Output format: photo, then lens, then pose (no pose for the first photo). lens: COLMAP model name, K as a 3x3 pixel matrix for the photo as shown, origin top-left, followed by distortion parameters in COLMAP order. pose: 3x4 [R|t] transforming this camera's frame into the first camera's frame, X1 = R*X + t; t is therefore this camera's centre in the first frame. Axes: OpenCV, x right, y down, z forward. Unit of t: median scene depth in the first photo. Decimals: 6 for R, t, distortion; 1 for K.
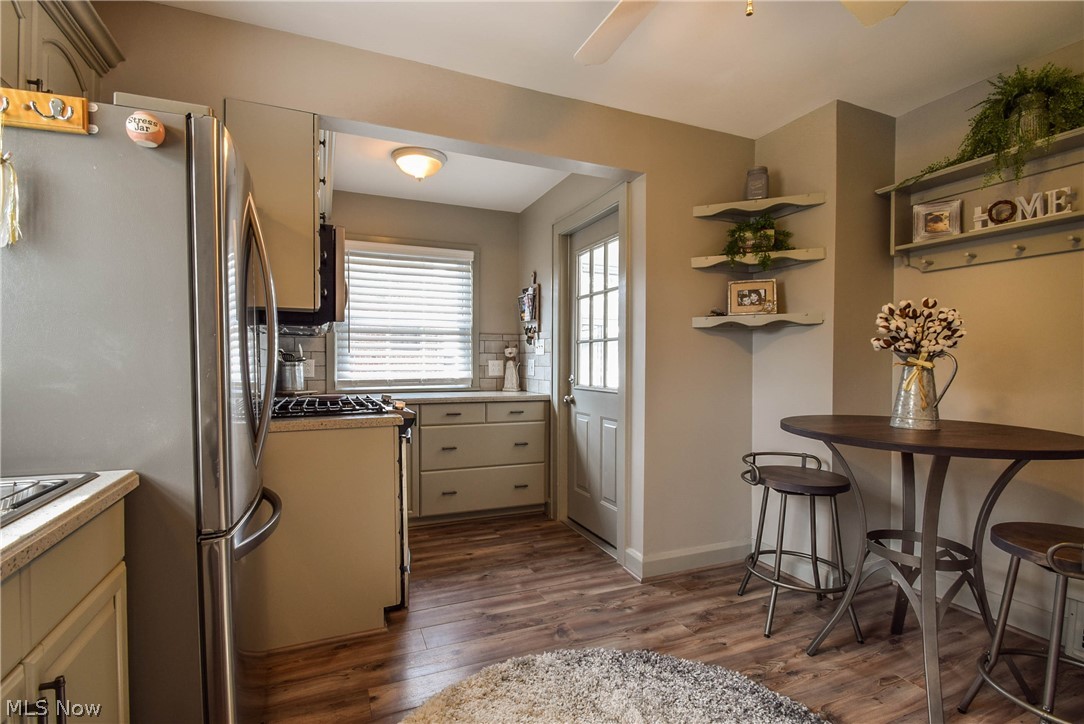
lens RADIAL K [[499.8, 0, 539.2], [0, 499.8, 366.3], [0, 0, 1]] dist [0.002413, -0.004365]
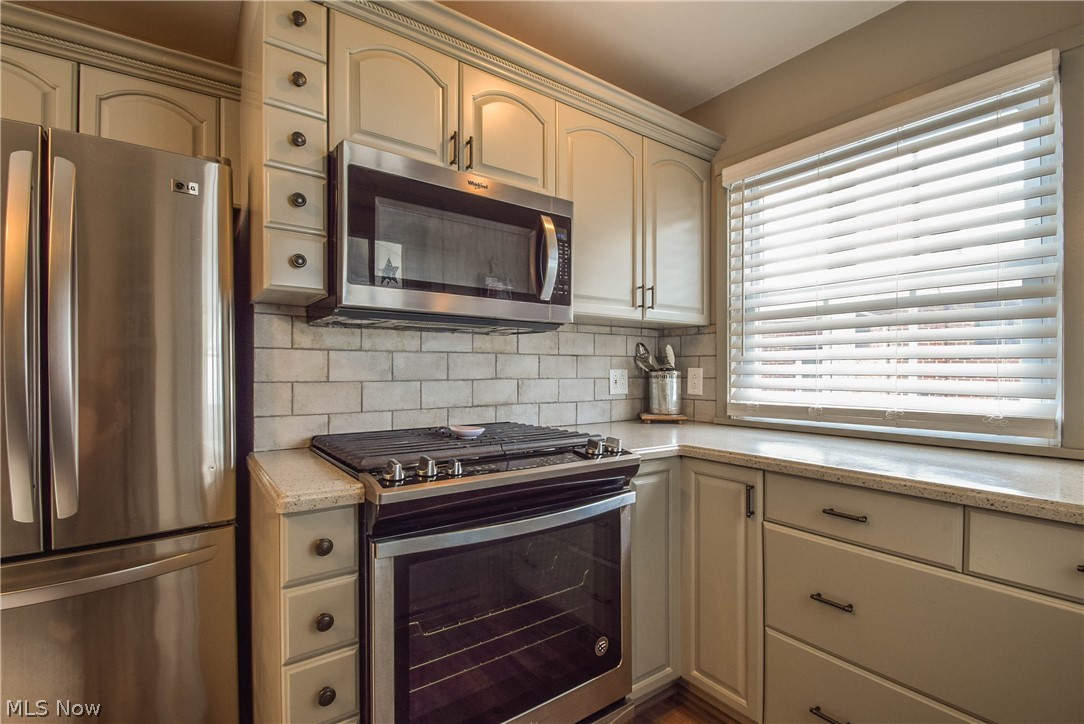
lens RADIAL K [[499.8, 0, 542.4], [0, 499.8, 364.0], [0, 0, 1]] dist [0.002413, -0.004365]
pose [[0.221709, -0.010074, -0.975061, 0.130670], [-0.005924, 0.999914, -0.011678, -0.009790], [0.975095, 0.008366, 0.221630, 0.645119]]
